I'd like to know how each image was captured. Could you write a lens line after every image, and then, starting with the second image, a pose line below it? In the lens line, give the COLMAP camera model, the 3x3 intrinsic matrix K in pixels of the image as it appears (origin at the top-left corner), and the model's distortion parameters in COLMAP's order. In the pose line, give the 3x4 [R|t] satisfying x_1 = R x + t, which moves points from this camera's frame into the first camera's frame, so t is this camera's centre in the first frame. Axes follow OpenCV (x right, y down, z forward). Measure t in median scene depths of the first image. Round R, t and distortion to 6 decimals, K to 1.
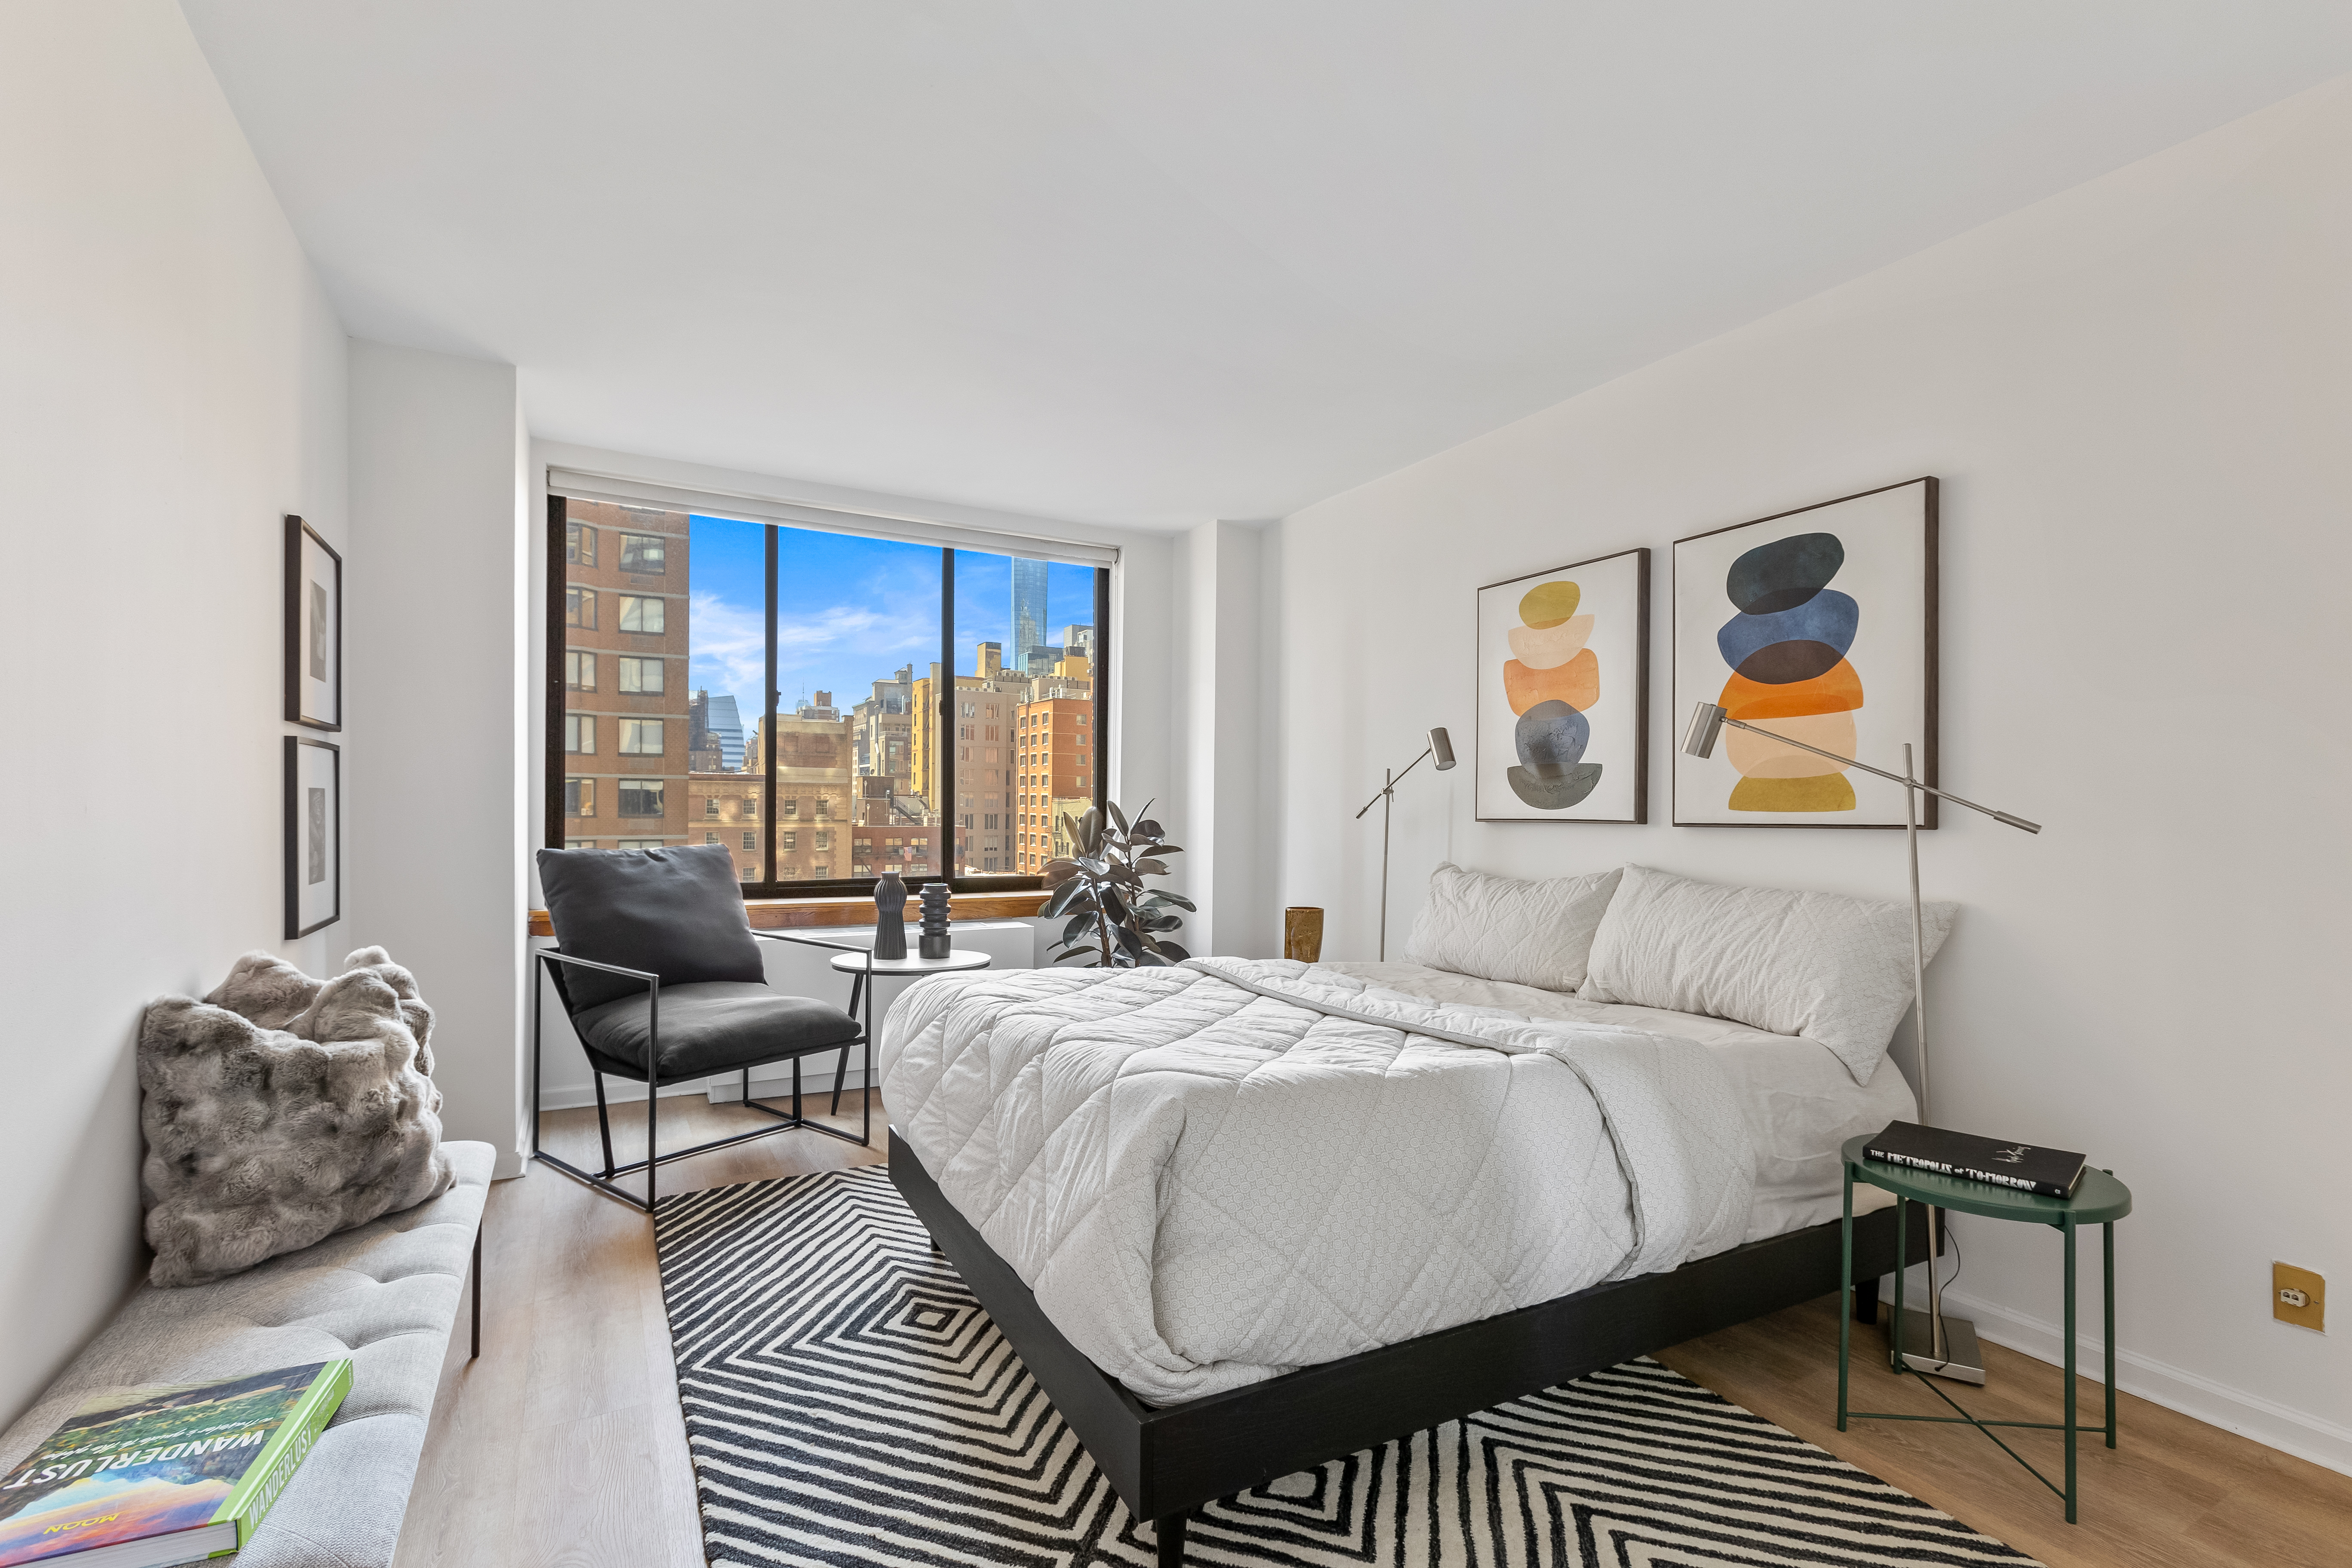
lens RADIAL K [[1077.2, 0, 1176.7], [0, 1077.2, 801.3], [0, 0, 1]] dist [-0.000898, -0.000210]
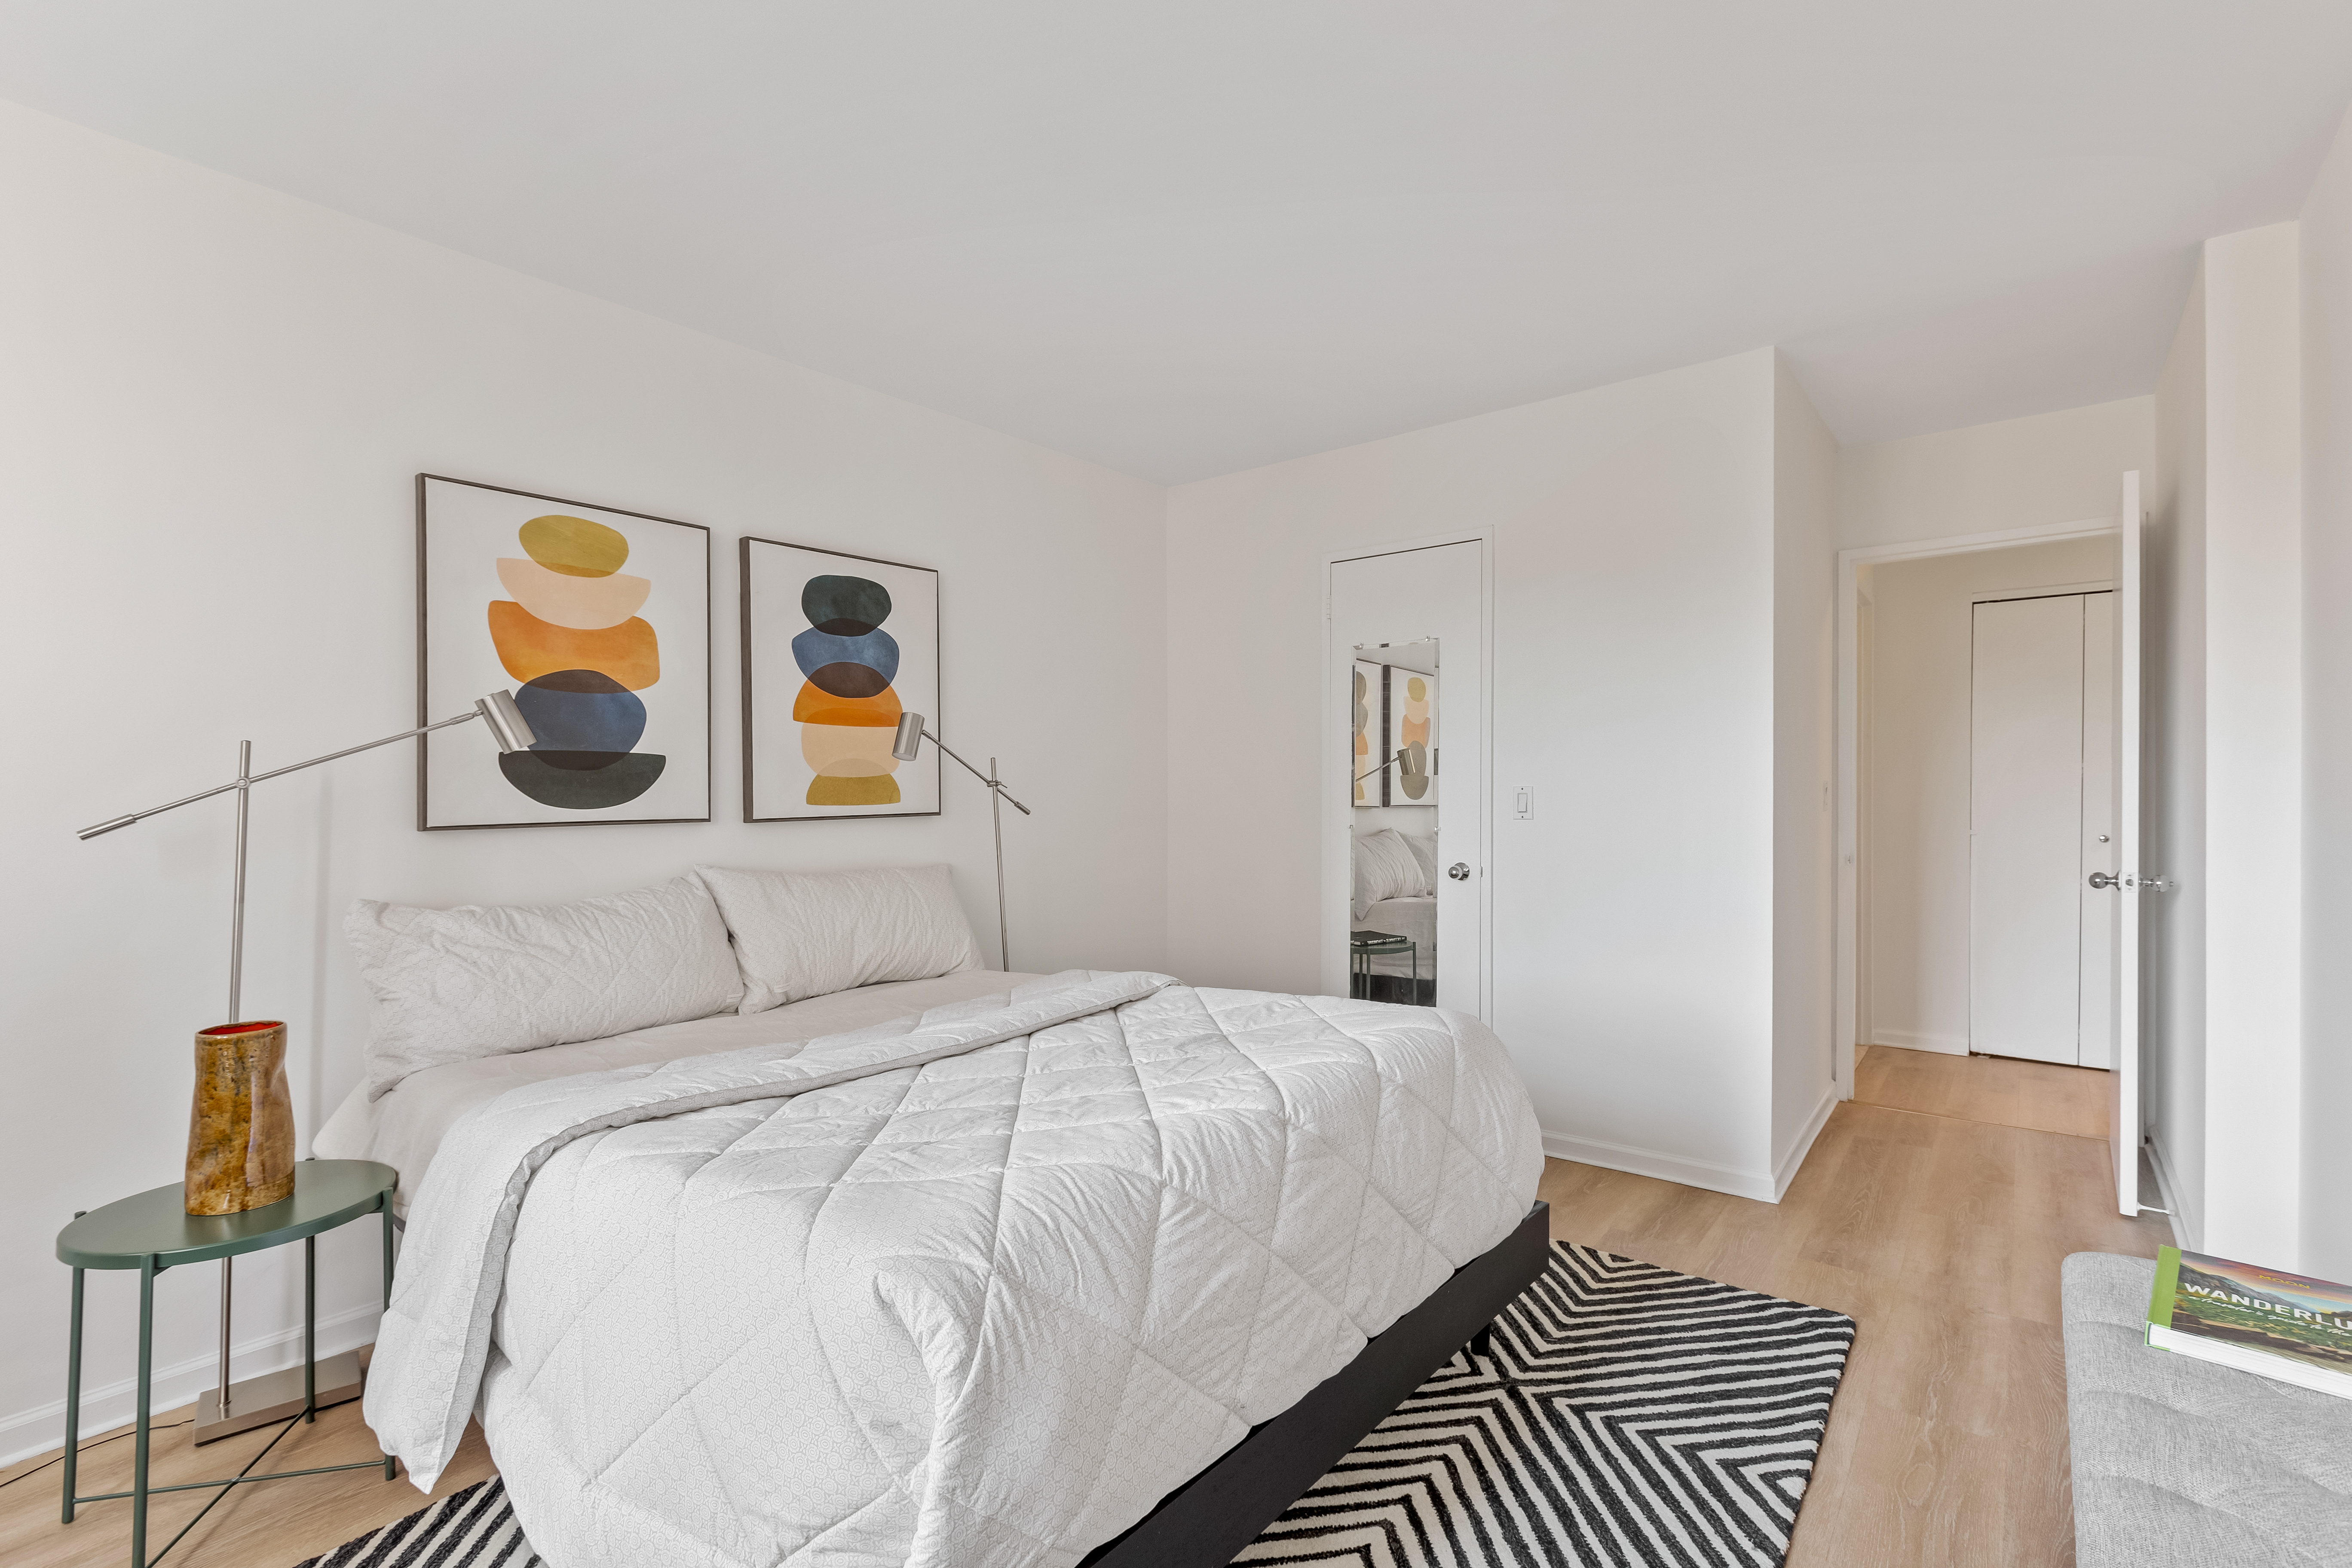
lens RADIAL K [[1064.0, 0, 1178.9], [0, 1064.0, 793.5], [0, 0, 1]] dist [-0.012032, 0.014706]
pose [[-0.381341, -0.009972, 0.924381, -0.646864], [-0.003087, 0.999950, 0.009514, -0.015393], [-0.924429, 0.000775, -0.381353, 1.083176]]
